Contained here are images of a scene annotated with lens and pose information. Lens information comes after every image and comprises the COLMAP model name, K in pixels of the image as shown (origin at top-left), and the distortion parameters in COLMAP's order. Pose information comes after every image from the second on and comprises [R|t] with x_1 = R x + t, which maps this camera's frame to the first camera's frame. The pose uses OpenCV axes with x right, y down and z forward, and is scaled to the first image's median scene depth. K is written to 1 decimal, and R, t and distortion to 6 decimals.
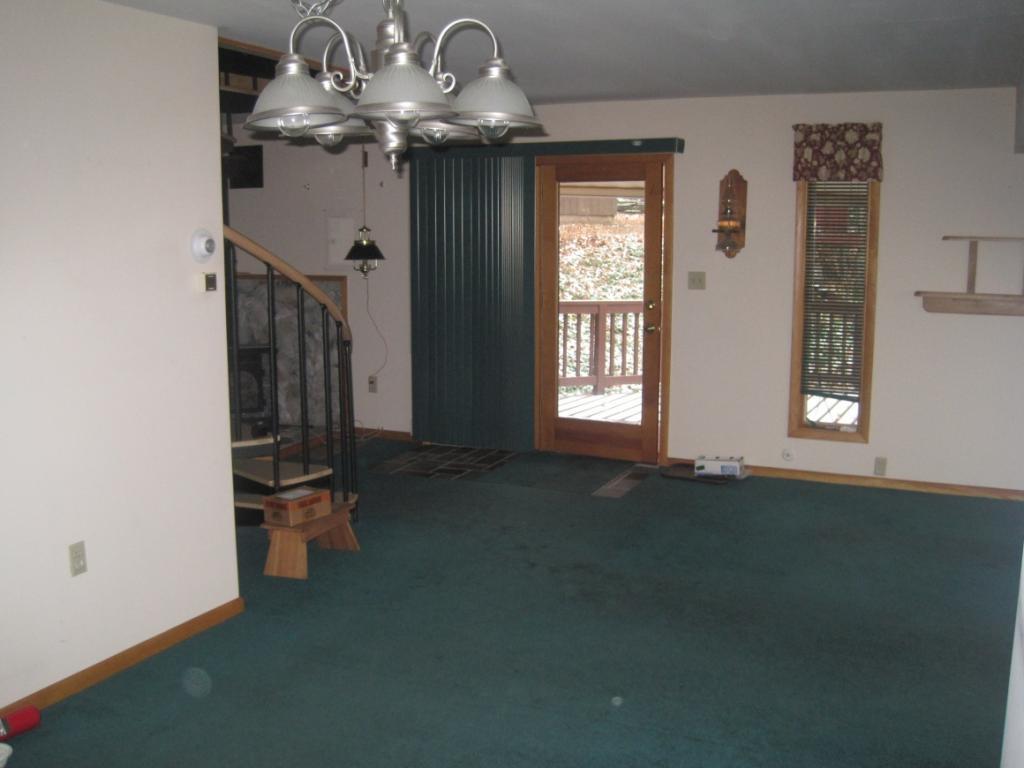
lens RADIAL K [[1034.2, 0, 512.6], [0, 1034.2, 384.5], [0, 0, 1]] dist [-0.139821, 0.000000]
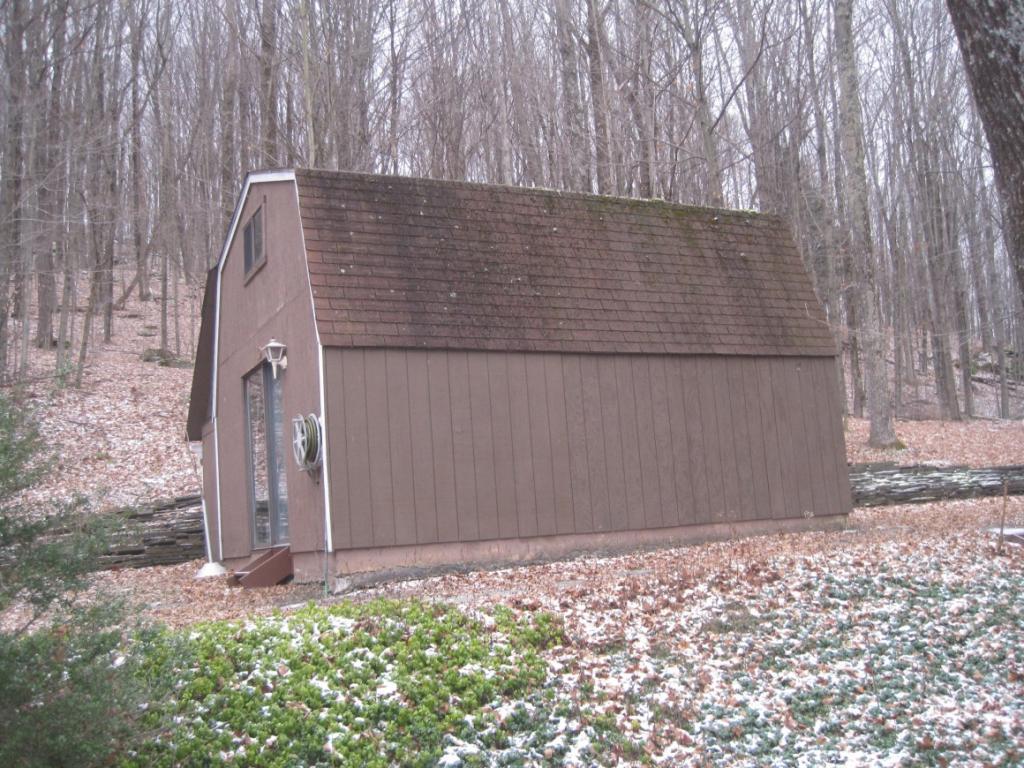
lens RADIAL K [[1034.2, 0, 512.2], [0, 1034.2, 385.1], [0, 0, 1]] dist [-0.139821, 0.000000]
pose [[0.933596, -0.124361, -0.336056, 0.152289], [0.020094, 0.954537, -0.297414, -0.084103], [0.357764, 0.270911, 0.893651, 0.506949]]
